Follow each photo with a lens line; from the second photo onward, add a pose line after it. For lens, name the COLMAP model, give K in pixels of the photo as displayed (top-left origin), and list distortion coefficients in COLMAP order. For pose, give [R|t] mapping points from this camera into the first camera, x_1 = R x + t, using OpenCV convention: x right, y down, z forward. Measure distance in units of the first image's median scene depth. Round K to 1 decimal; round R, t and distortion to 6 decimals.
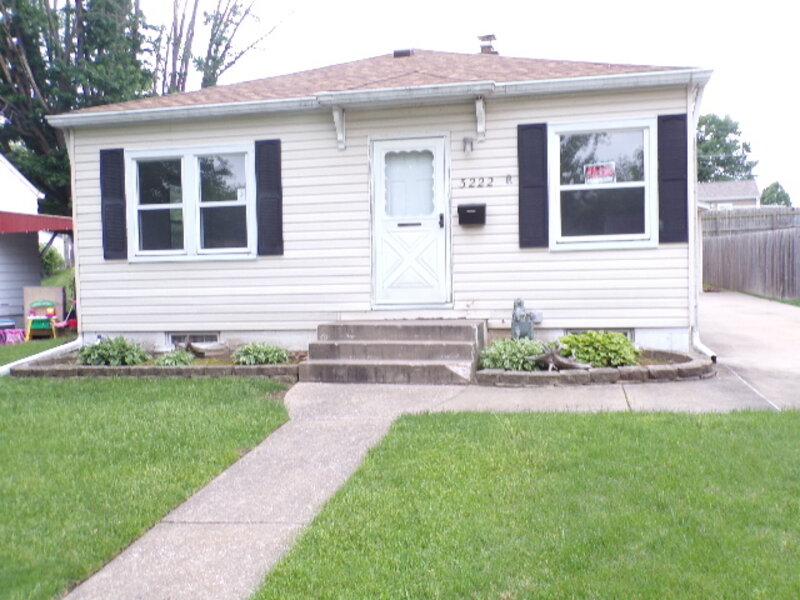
lens RADIAL K [[786.3, 0, 400.0], [0, 786.3, 300.0], [0, 0, 1]] dist [-0.007512, -0.009637]
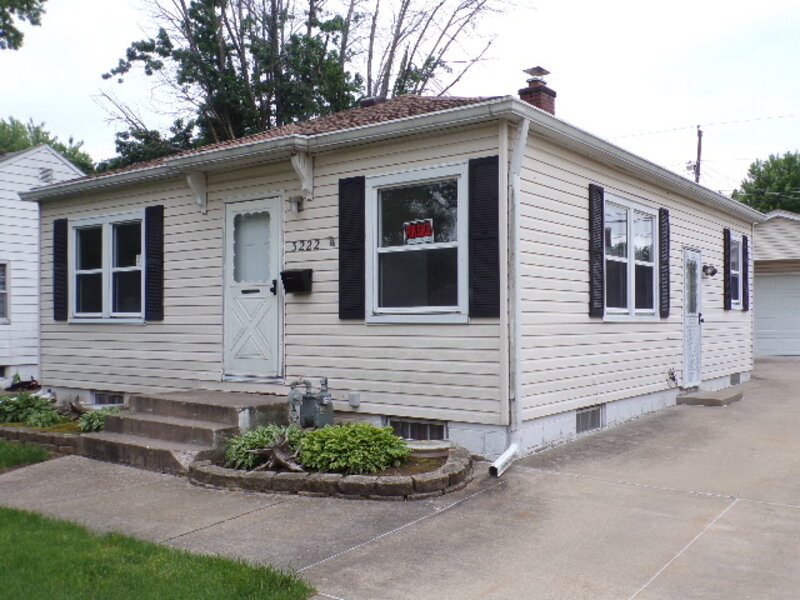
lens RADIAL K [[786.3, 0, 400.0], [0, 786.3, 300.0], [0, 0, 1]] dist [-0.007512, -0.009637]
pose [[0.909942, 0.008351, -0.414651, 0.572050], [-0.028919, 0.998641, -0.043349, -0.051387], [0.413726, 0.051436, 0.908947, 0.230579]]
